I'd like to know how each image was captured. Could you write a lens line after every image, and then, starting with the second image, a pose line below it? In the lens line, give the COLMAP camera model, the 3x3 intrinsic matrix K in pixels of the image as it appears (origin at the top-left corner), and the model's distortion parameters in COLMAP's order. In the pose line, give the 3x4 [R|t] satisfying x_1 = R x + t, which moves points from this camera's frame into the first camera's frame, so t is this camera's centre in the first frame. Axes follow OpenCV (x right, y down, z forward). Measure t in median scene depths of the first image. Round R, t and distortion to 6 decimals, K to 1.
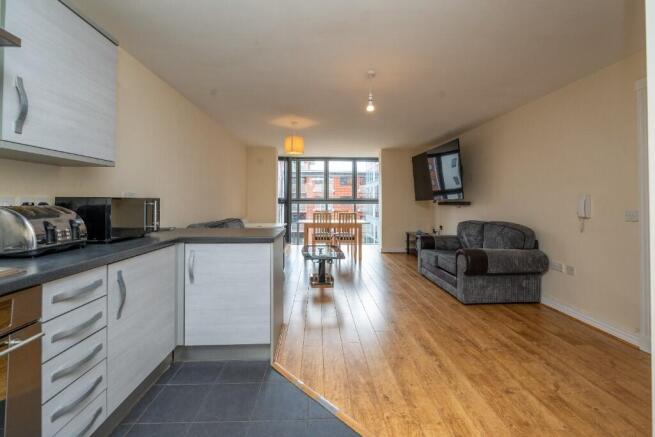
lens RADIAL K [[269.6, 0, 329.0], [0, 269.6, 195.8], [0, 0, 1]] dist [-0.002036, -0.000569]
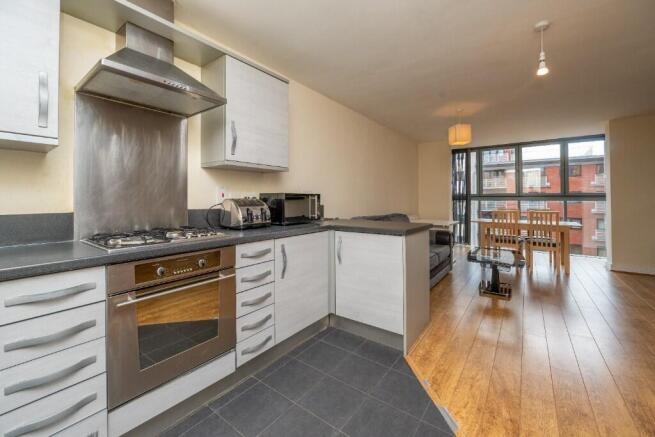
lens RADIAL K [[269.6, 0, 329.0], [0, 269.6, 195.8], [0, 0, 1]] dist [-0.002036, -0.000569]
pose [[0.776830, -0.010564, -0.629622, 0.209747], [0.015800, 0.999871, 0.002718, 0.016187], [0.629512, -0.012059, 0.776897, 0.041159]]
